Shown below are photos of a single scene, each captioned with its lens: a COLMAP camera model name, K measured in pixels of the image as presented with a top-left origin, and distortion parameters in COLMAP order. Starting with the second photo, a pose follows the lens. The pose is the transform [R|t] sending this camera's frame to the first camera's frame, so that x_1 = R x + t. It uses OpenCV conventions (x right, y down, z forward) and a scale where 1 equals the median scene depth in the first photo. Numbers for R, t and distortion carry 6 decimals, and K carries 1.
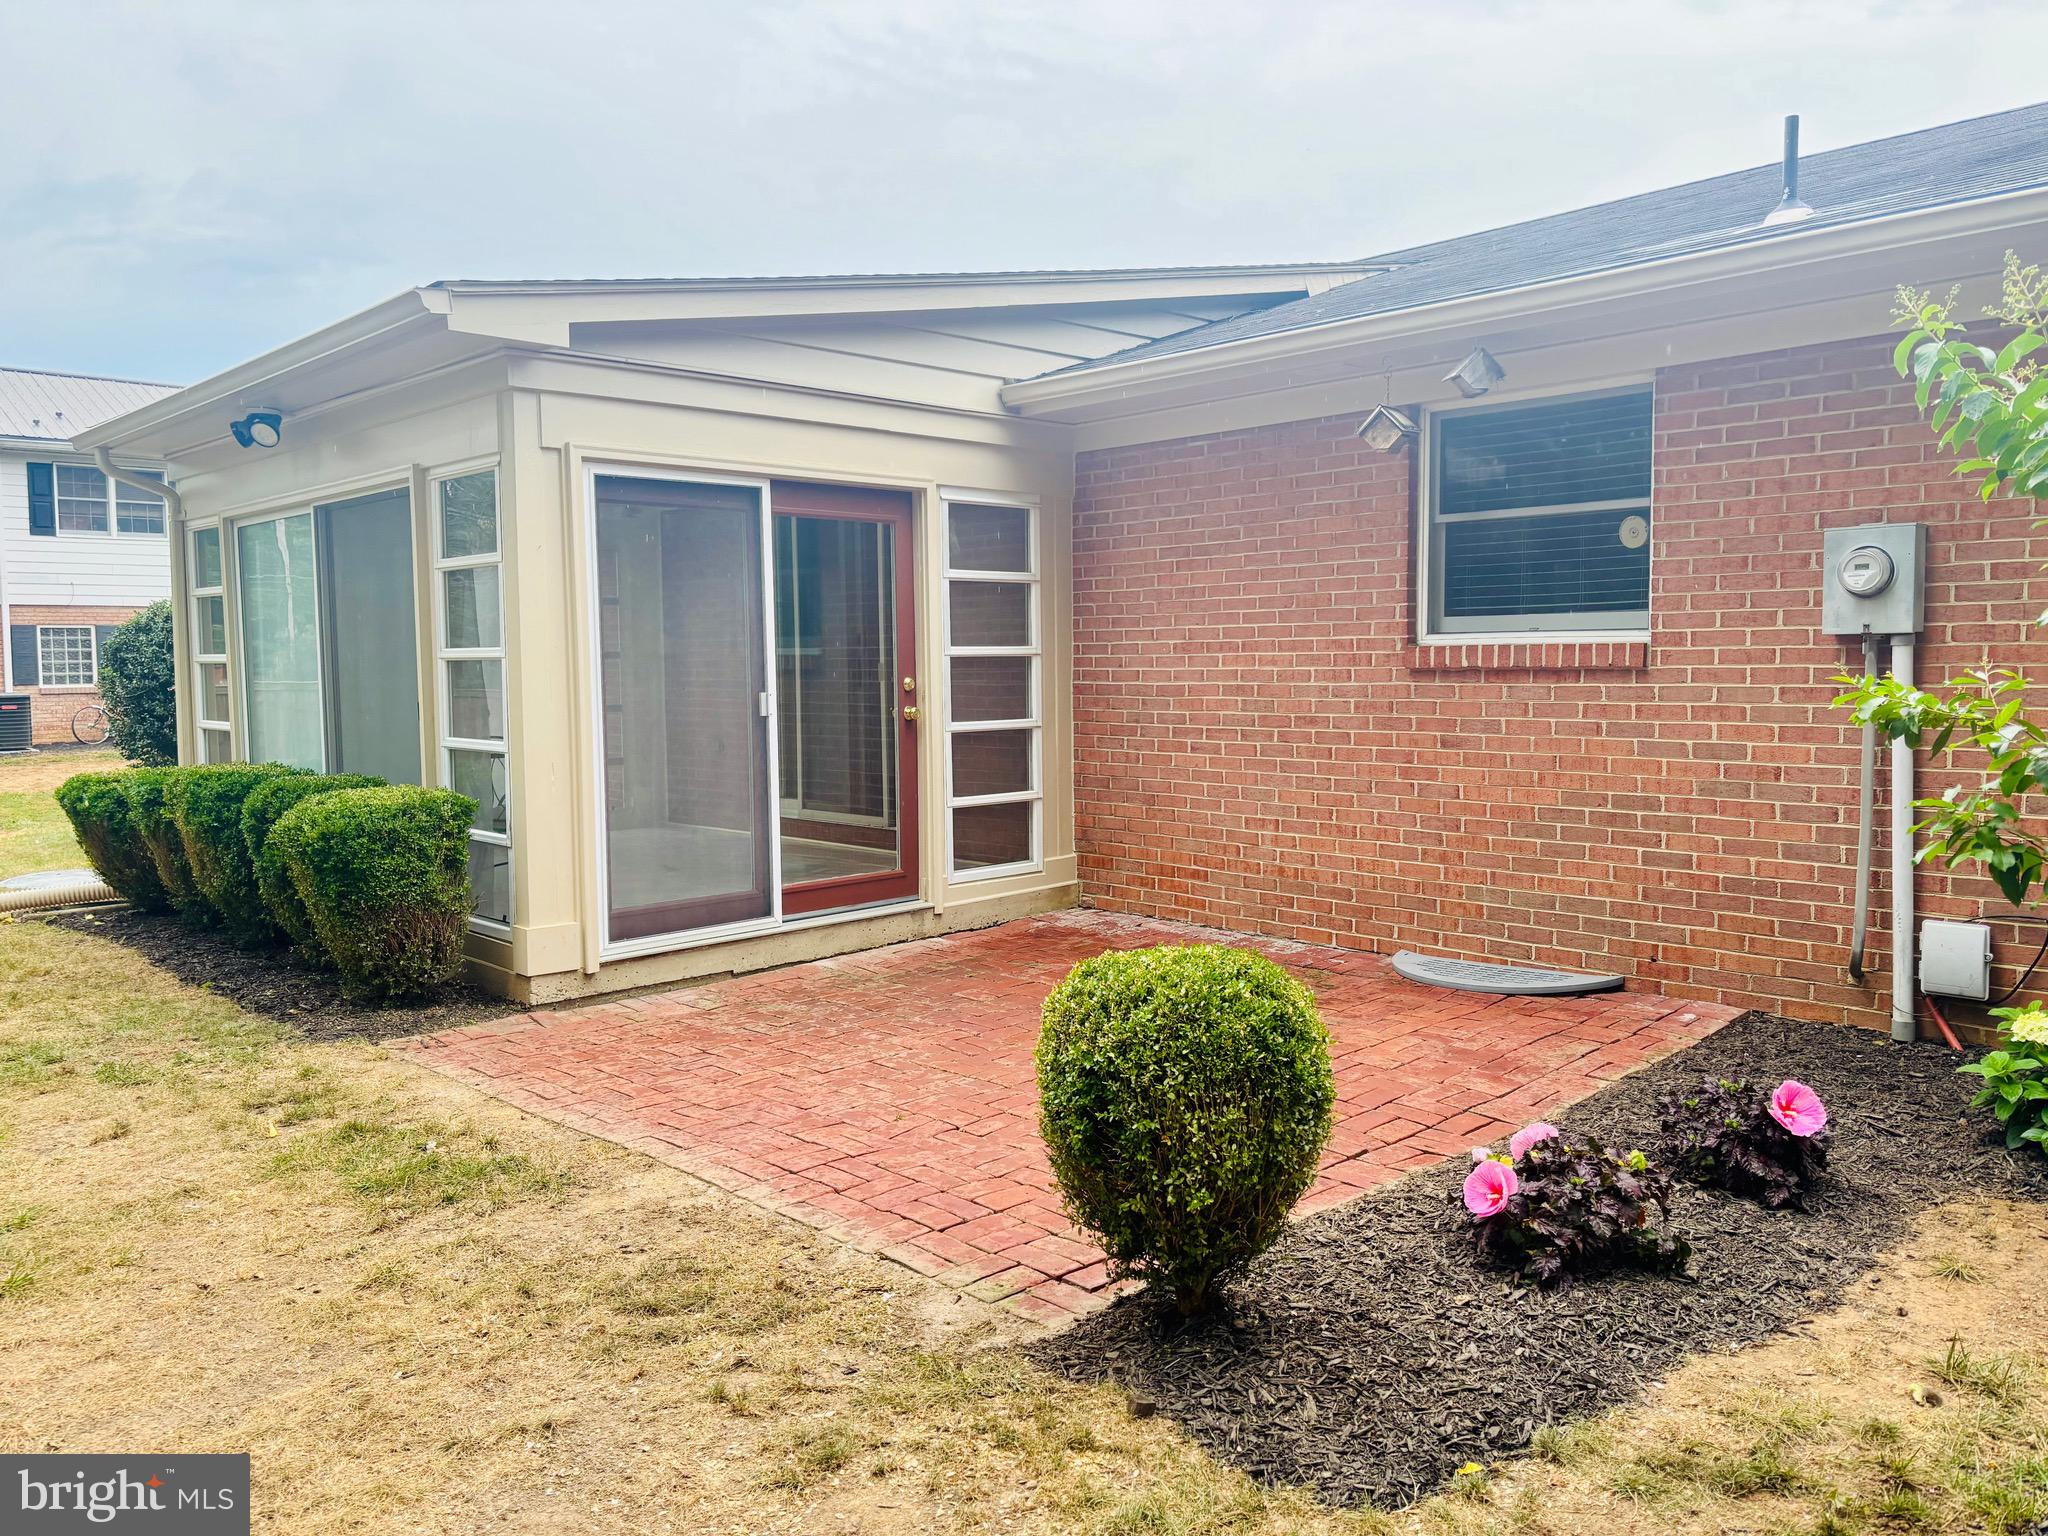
lens RADIAL K [[1524.9, 0, 1024.0], [0, 1524.9, 768.0], [0, 0, 1]] dist [0.039861, -0.003398]
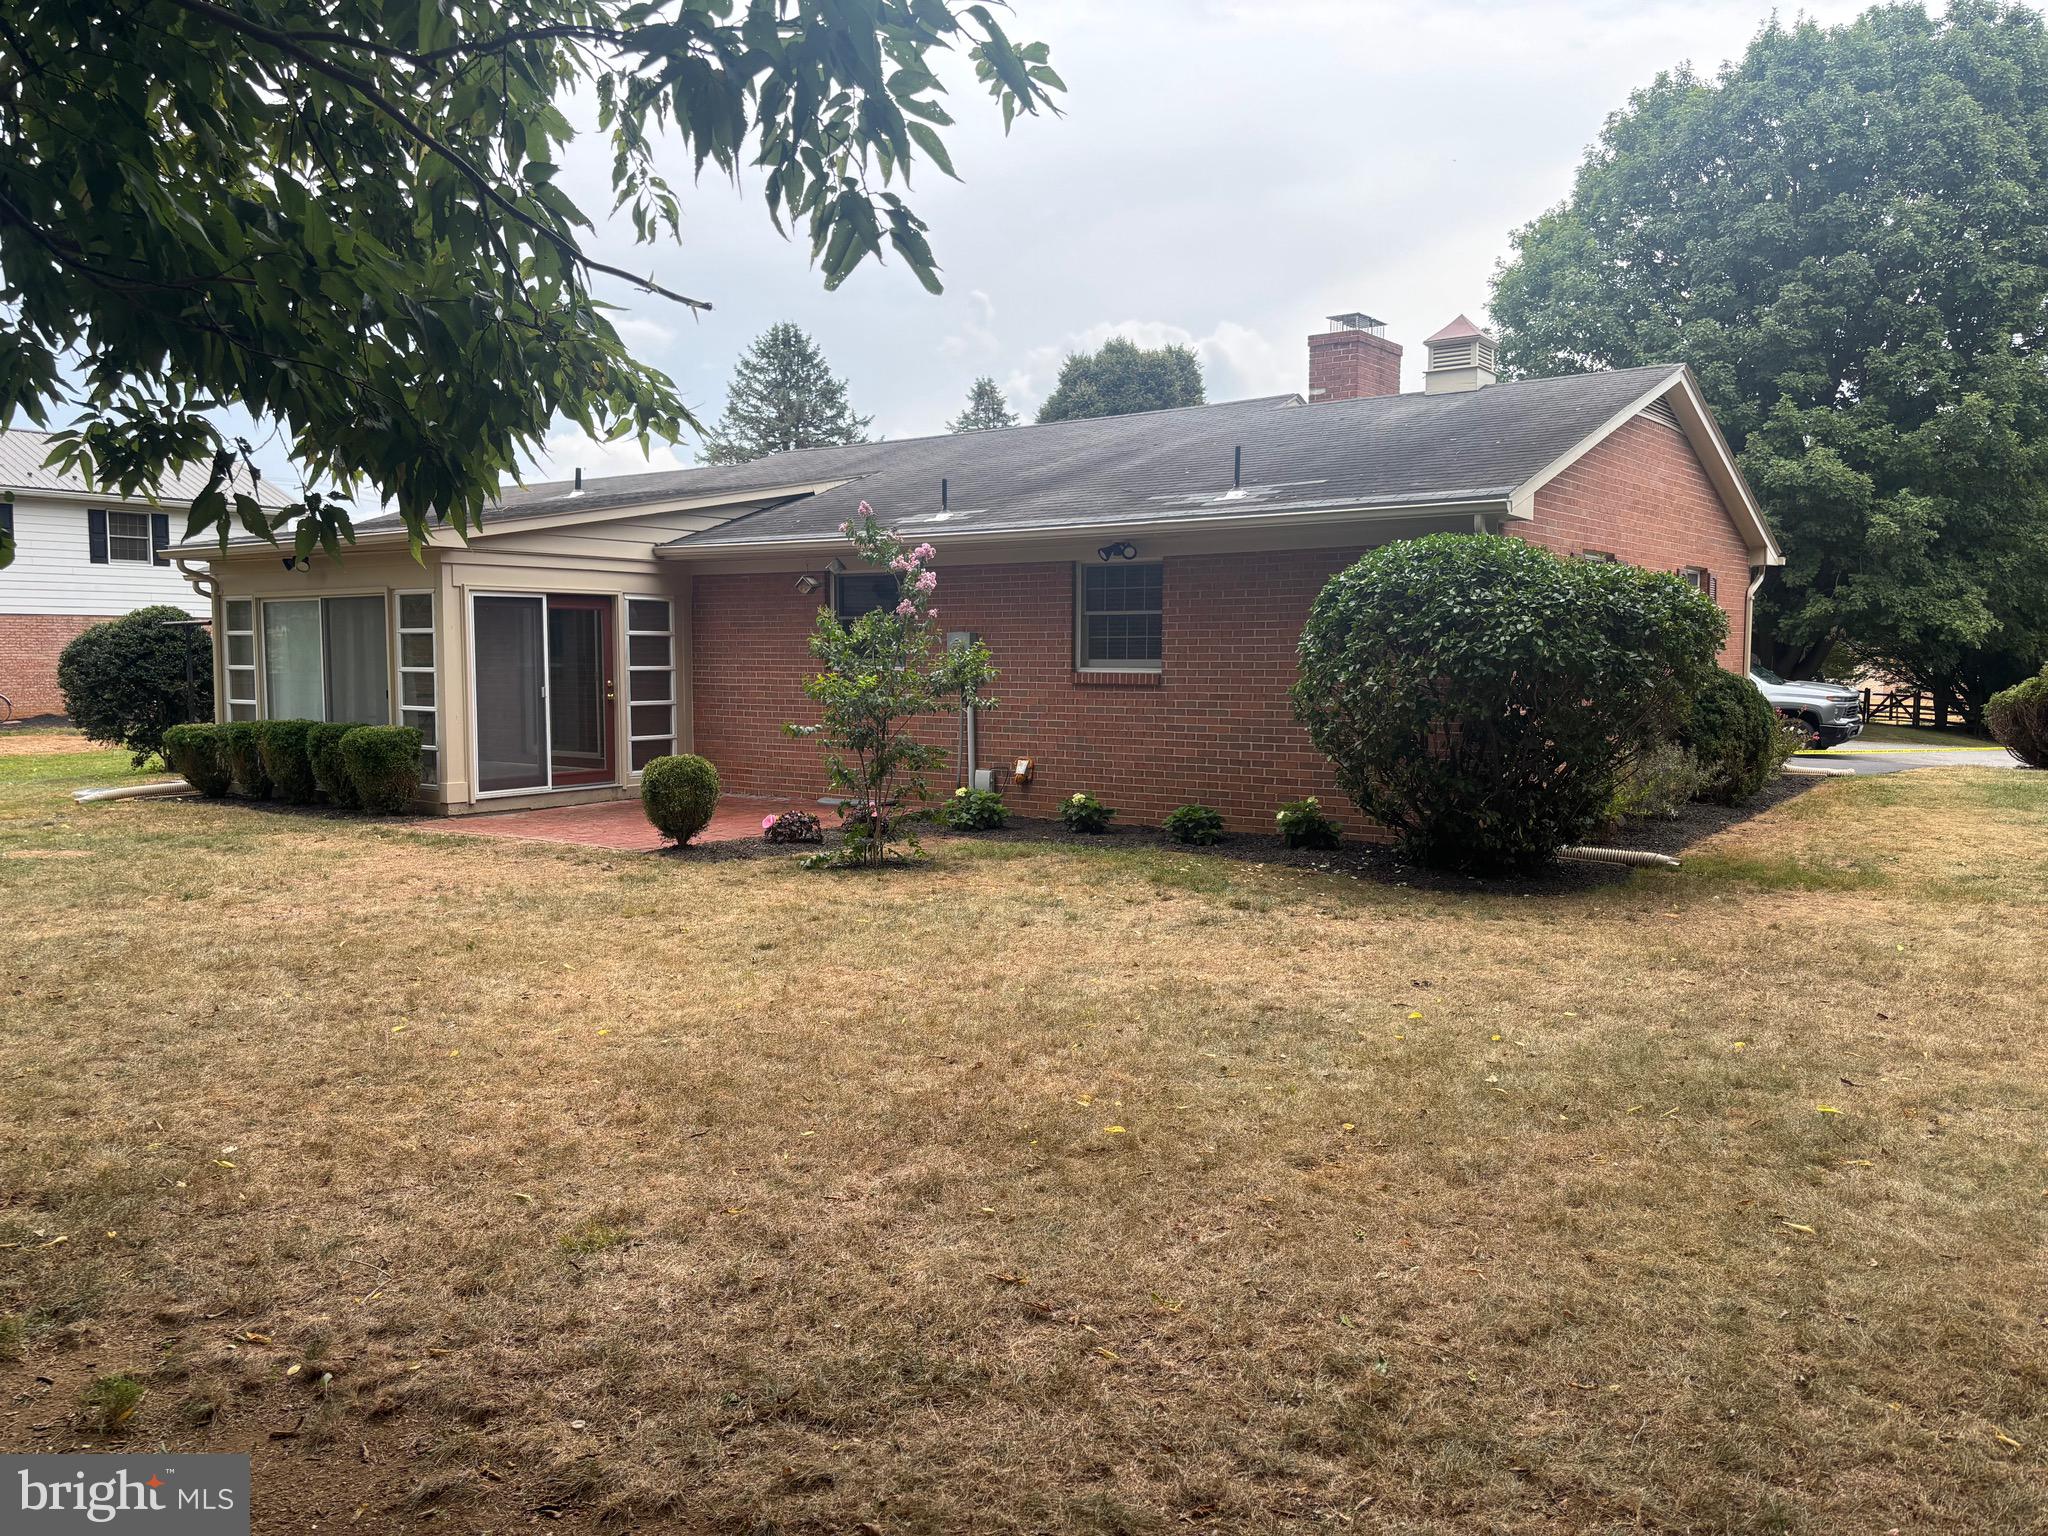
lens RADIAL K [[1524.9, 0, 1024.0], [0, 1524.9, 768.0], [0, 0, 1]] dist [0.039861, -0.003398]
pose [[0.983427, -0.001939, 0.181295, 0.109190], [0.001479, 0.999995, 0.002672, 0.060332], [-0.181300, -0.002360, 0.983425, -1.255532]]
